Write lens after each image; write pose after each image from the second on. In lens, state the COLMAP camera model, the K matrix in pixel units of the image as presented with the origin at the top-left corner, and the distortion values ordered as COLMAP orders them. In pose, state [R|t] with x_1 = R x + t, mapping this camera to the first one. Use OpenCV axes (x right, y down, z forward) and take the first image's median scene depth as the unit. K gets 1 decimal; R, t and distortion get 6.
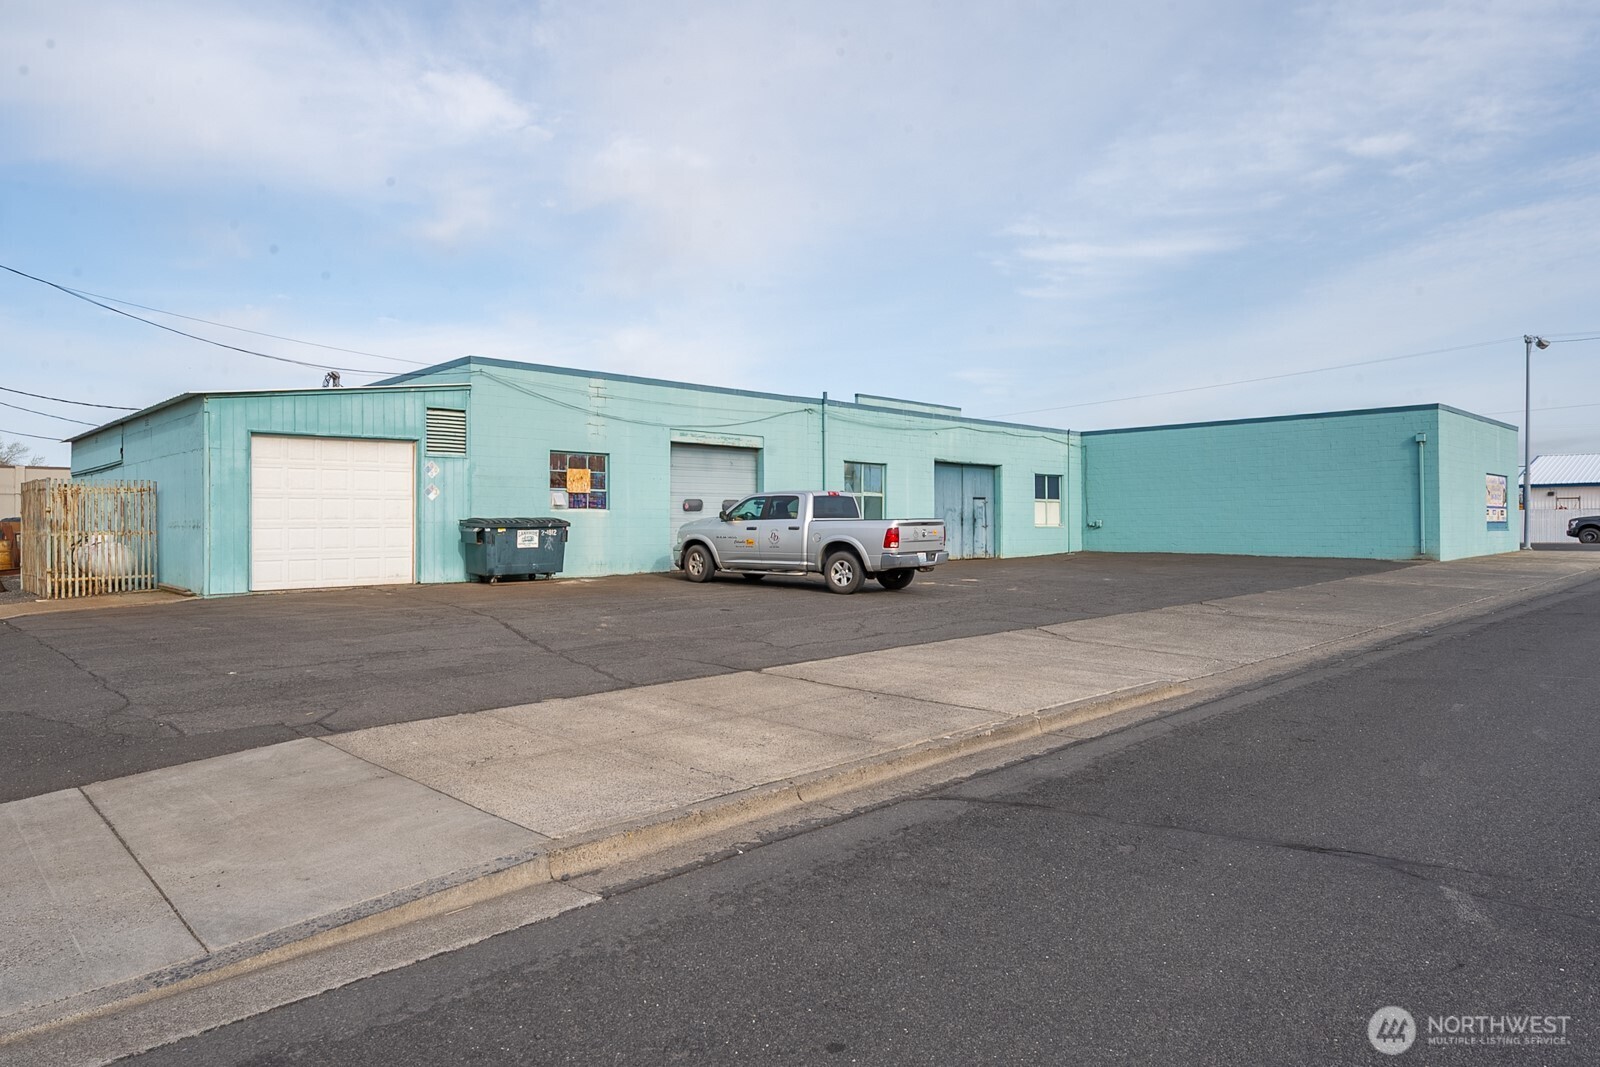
lens RADIAL K [[1032.2, 0, 791.7], [0, 1032.2, 530.8], [0, 0, 1]] dist [0.024361, -0.000500]
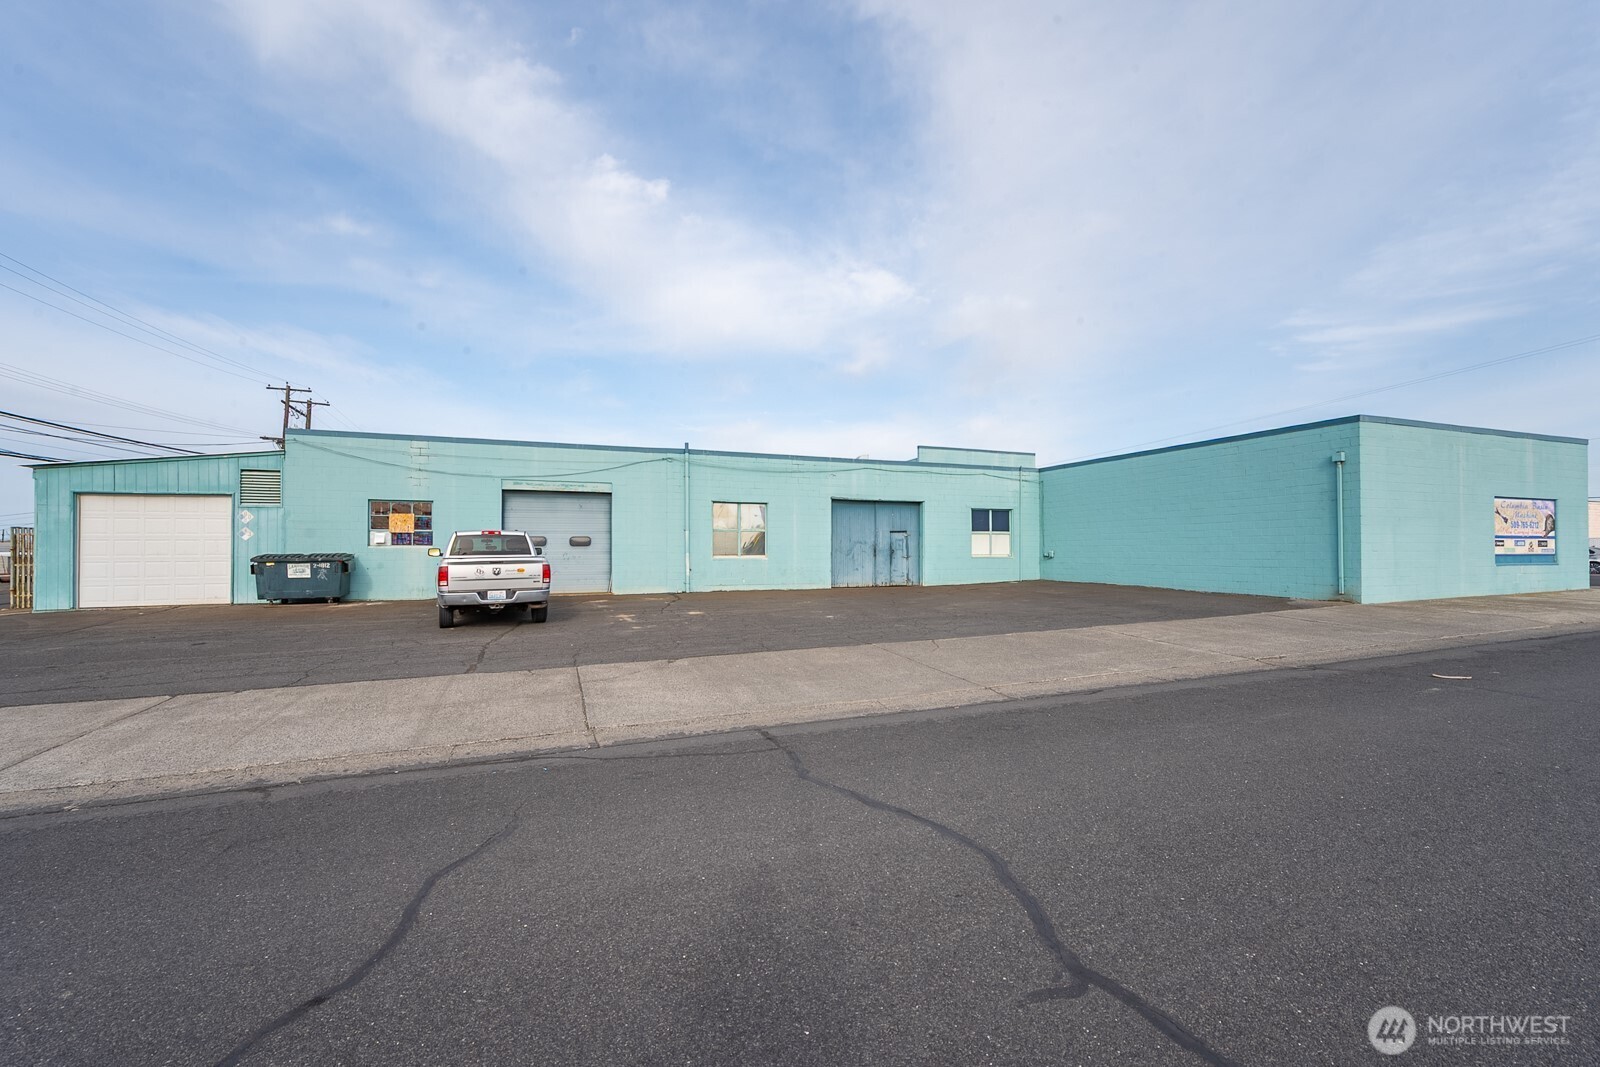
lens RADIAL K [[681.3, 0, 809.6], [0, 681.3, 544.5], [0, 0, 1]] dist [0.004505, 0.000856]
pose [[0.919977, -0.001182, -0.391971, 0.461191], [-0.002647, 0.999954, -0.009229, -0.012859], [0.391964, 0.009528, 0.919931, 0.347238]]
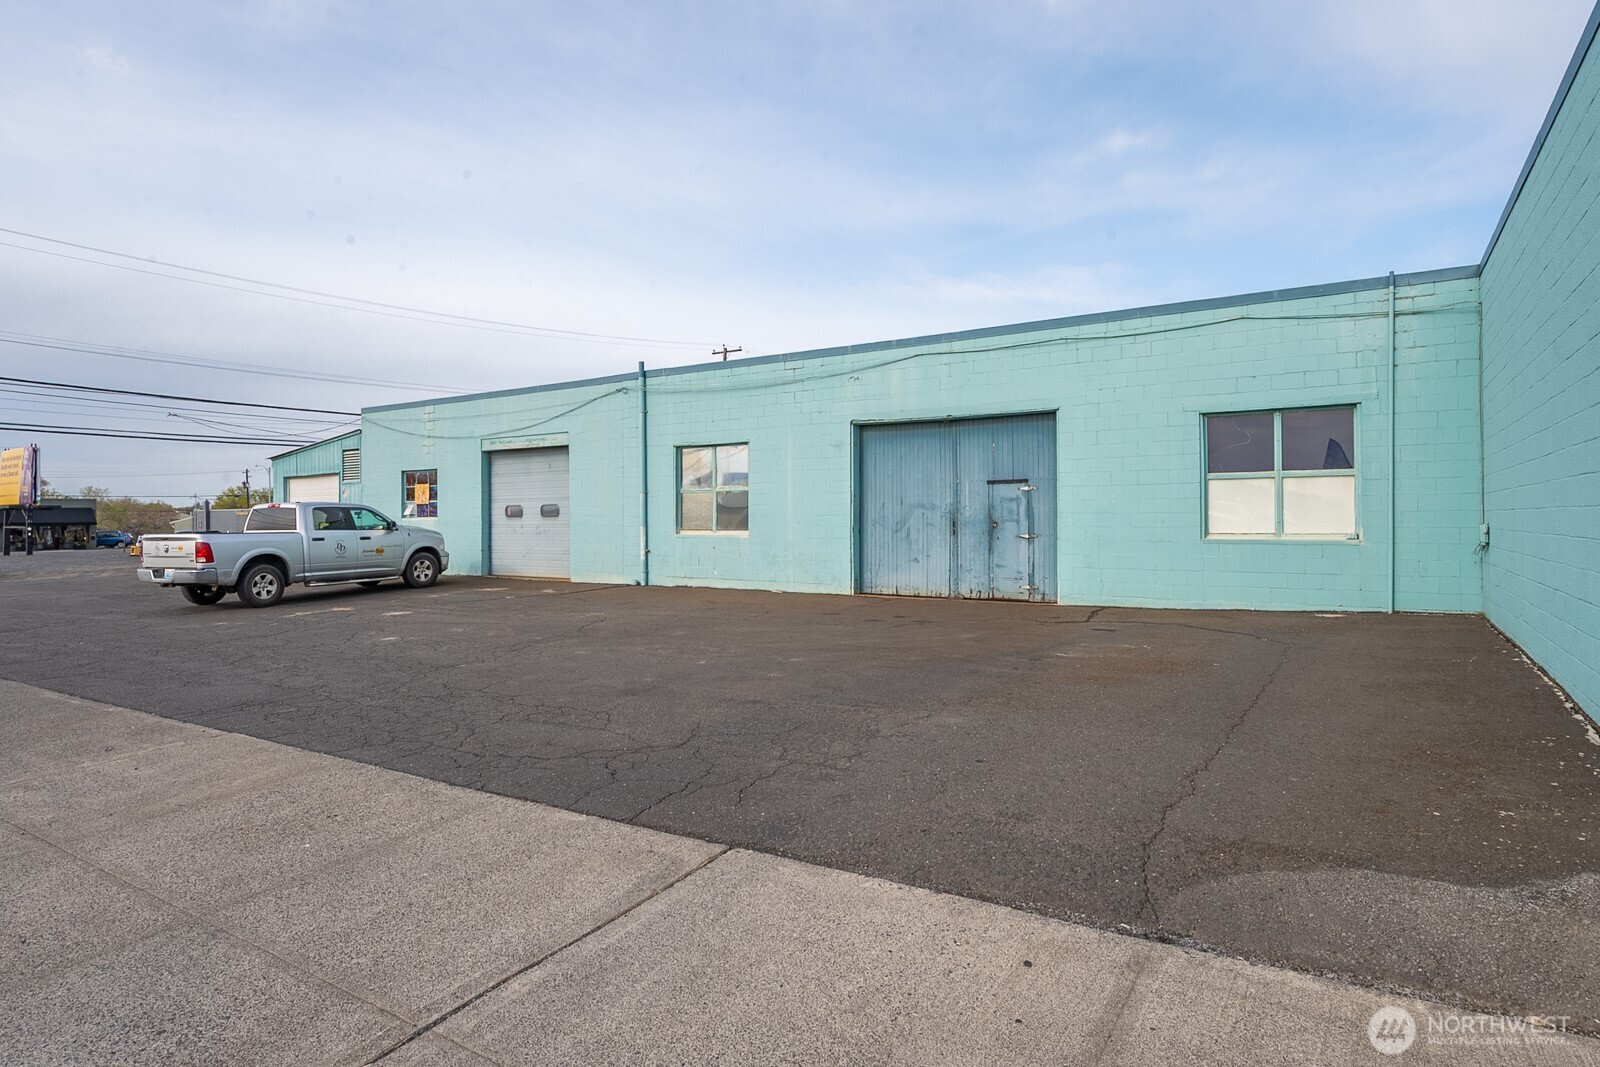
lens RADIAL K [[889.0, 0, 798.7], [0, 889.0, 523.9], [0, 0, 1]] dist [0.005214, 0.001115]
pose [[0.200571, 0.008359, -0.979644, 0.715131], [0.002343, 0.999957, 0.009012, -0.017781], [0.979676, -0.004102, 0.200542, 0.980433]]
